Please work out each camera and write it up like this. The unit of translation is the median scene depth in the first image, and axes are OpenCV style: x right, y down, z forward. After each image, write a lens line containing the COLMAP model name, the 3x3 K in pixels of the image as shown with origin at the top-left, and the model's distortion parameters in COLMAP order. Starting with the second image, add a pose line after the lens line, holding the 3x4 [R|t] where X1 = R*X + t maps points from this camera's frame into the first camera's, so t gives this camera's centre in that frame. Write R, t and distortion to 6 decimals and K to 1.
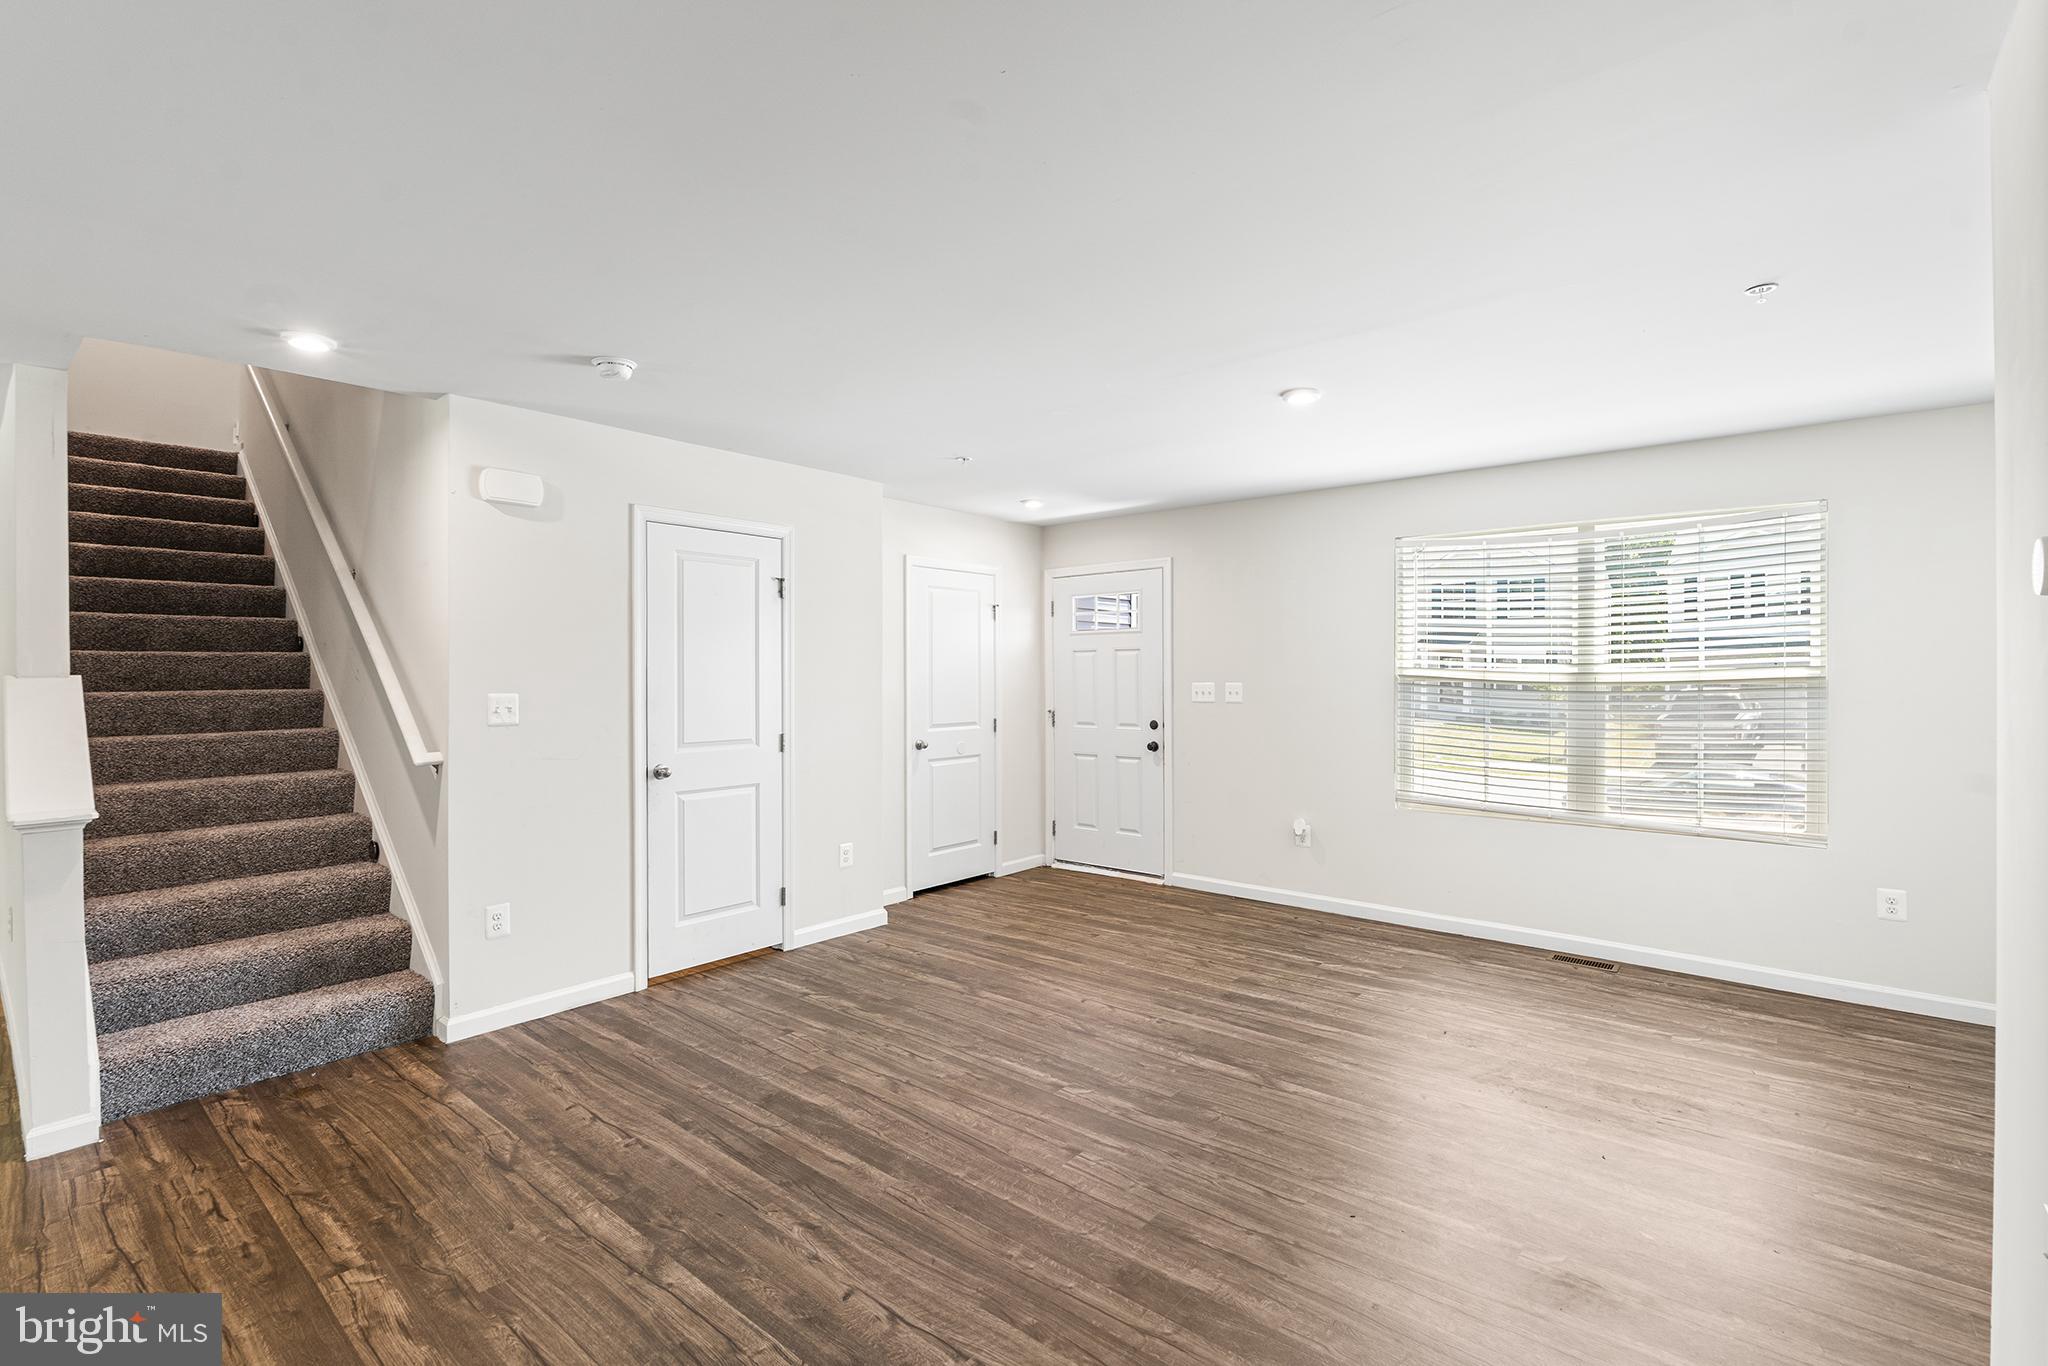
lens RADIAL K [[920.7, 0, 1022.4], [0, 920.7, 679.3], [0, 0, 1]] dist [-0.001134, 0.000133]
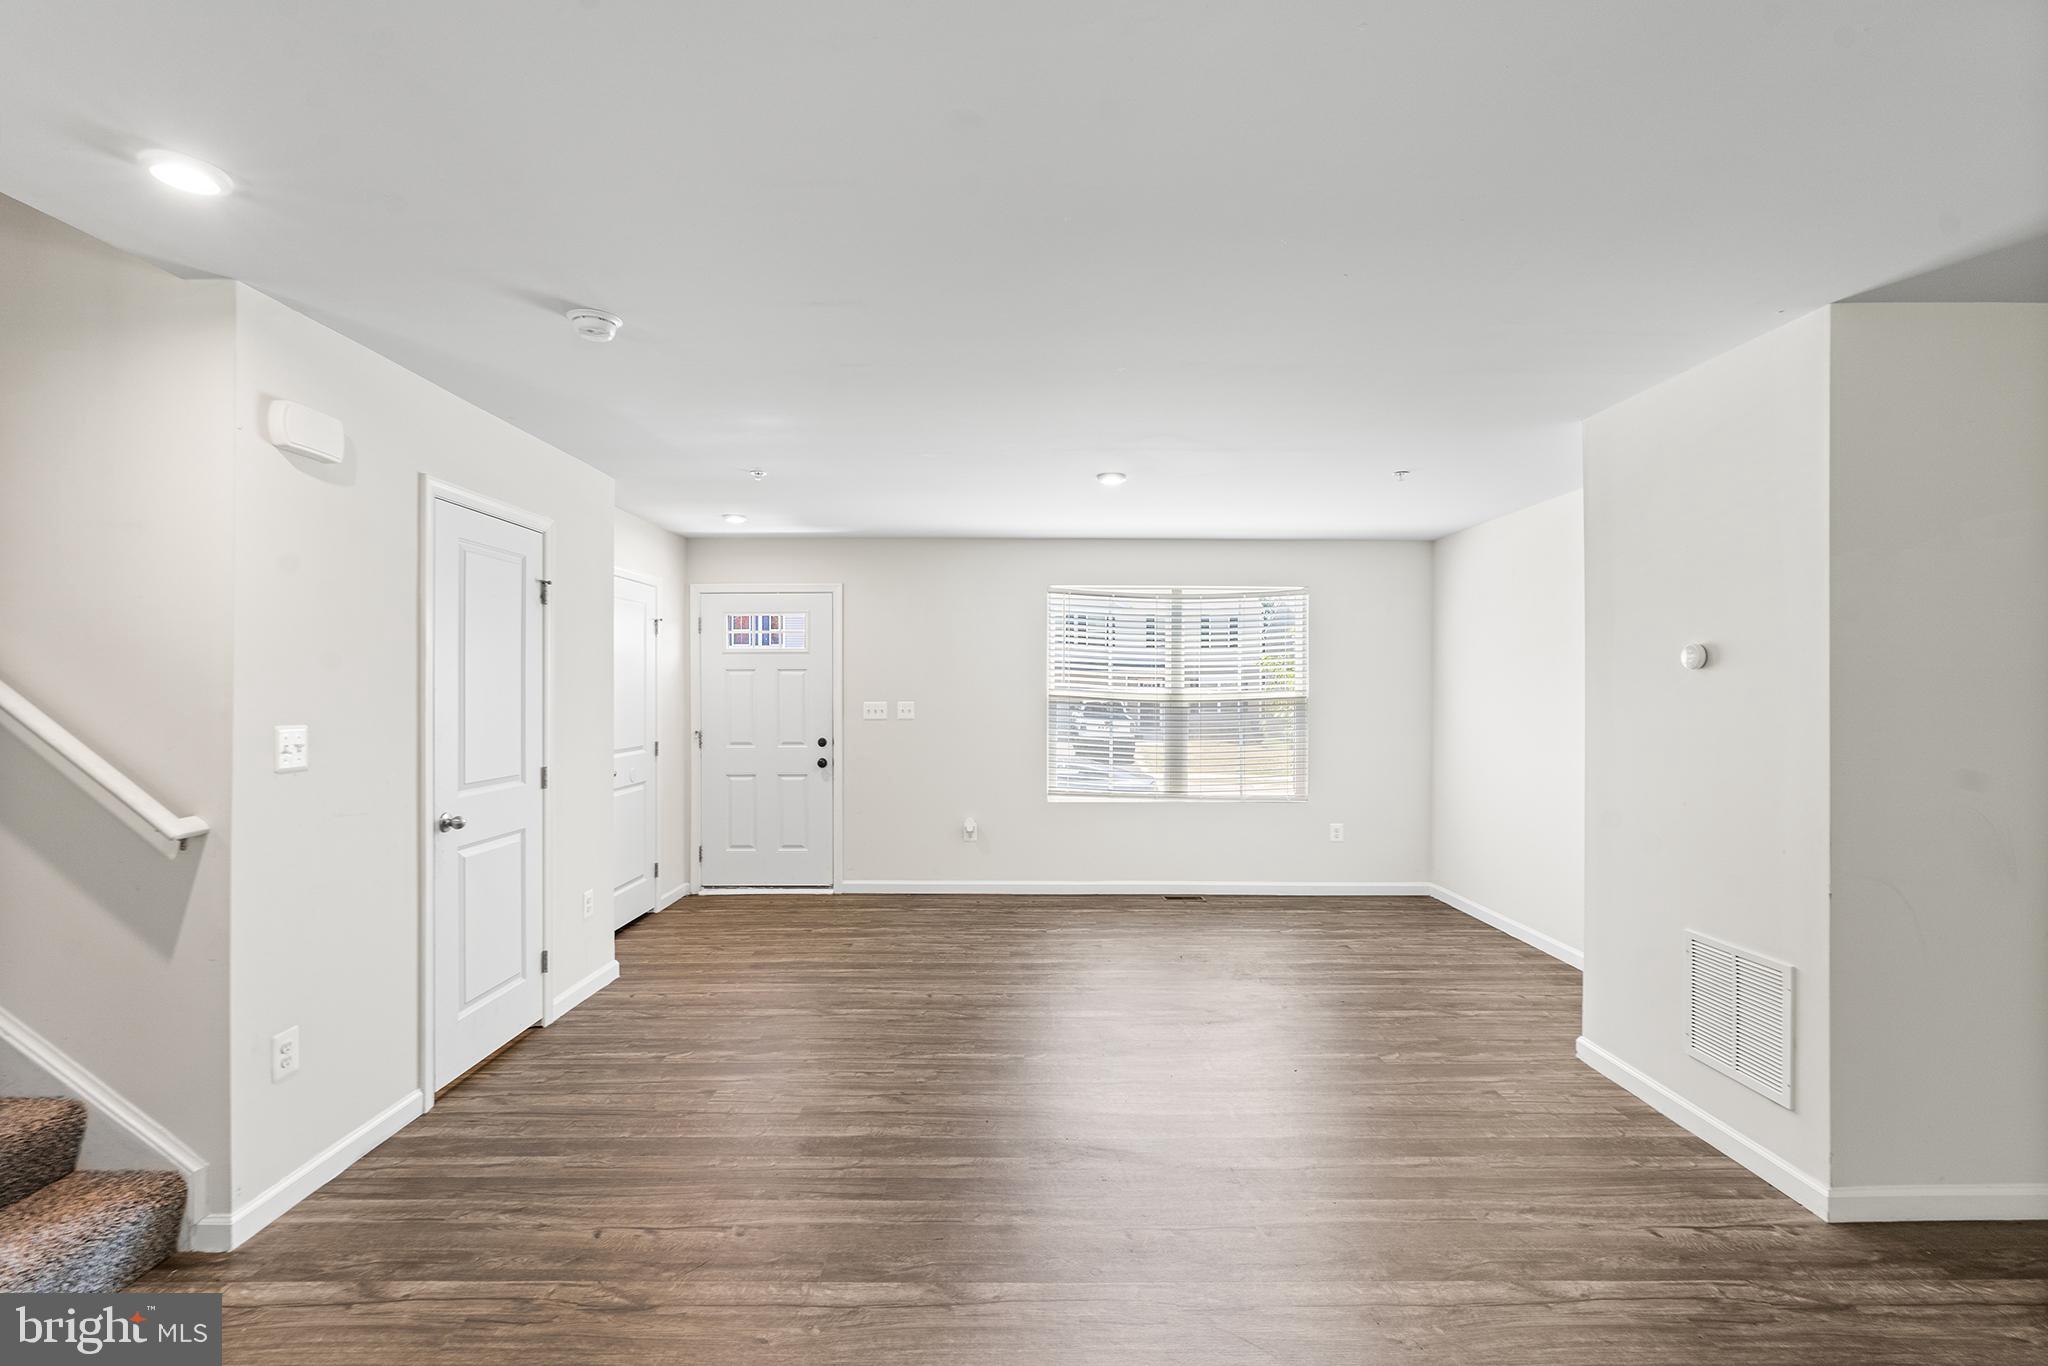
lens RADIAL K [[904.9, 0, 1012.8], [0, 904.9, 688.4], [0, 0, 1]] dist [-0.004349, 0.000535]
pose [[0.764022, 0.003830, 0.645179, -0.471215], [0.000788, 0.999976, -0.006868, -0.005858], [-0.645190, 0.005756, 0.764001, 0.100385]]
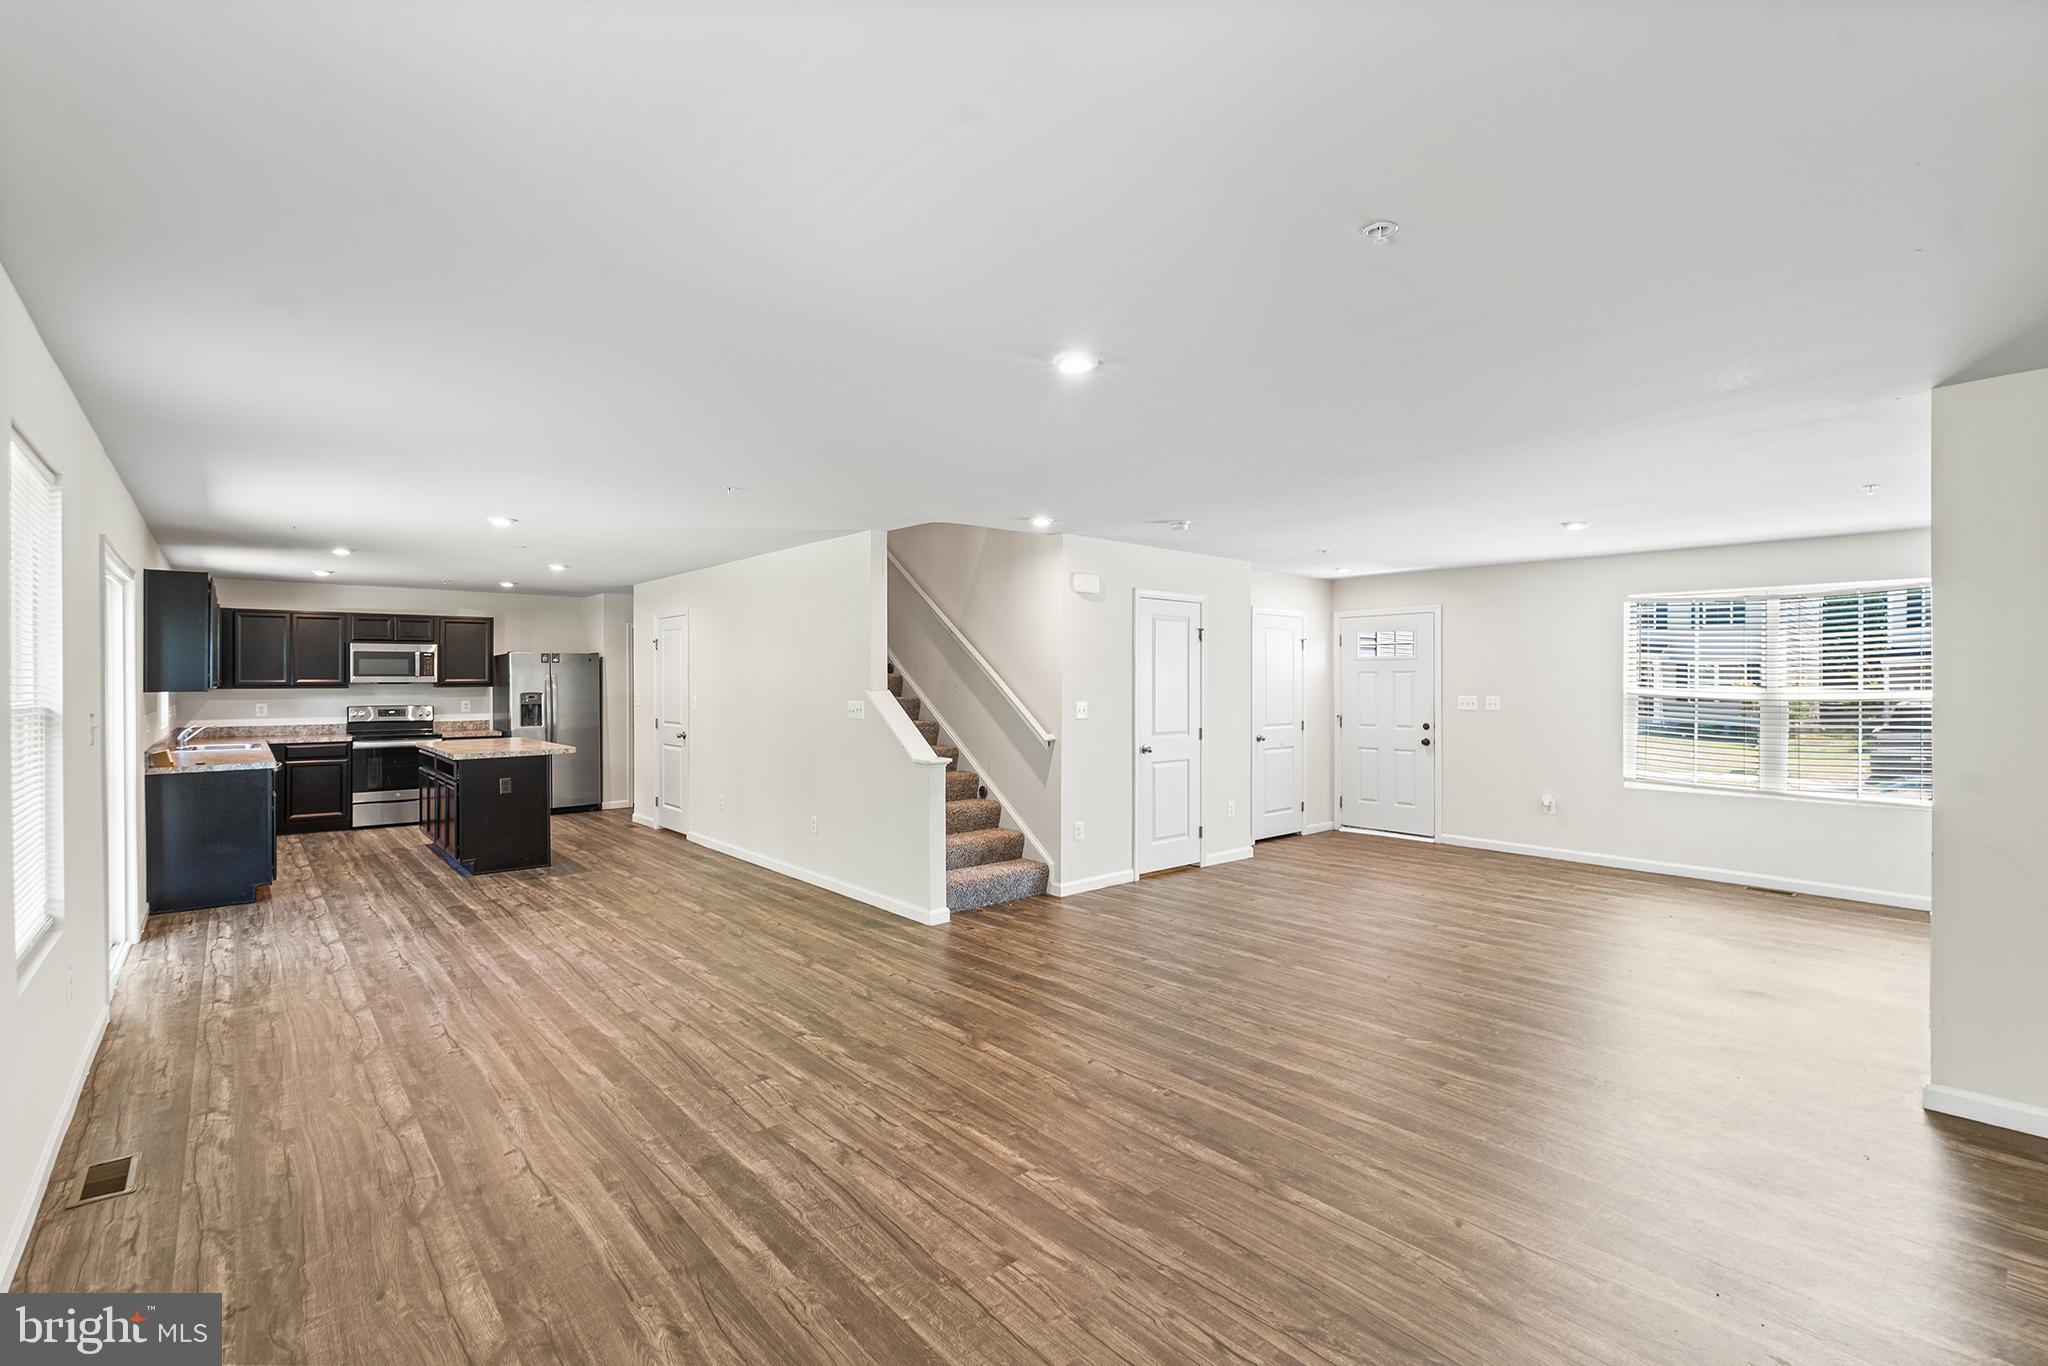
lens RADIAL K [[924.1, 0, 1026.8], [0, 924.1, 678.6], [0, 0, 1]] dist [0.011295, 0.000284]
pose [[0.989766, 0.004562, -0.142626, -0.333862], [-0.005627, 0.999959, -0.007064, -0.011929], [0.142588, 0.007794, 0.989751, -0.606266]]
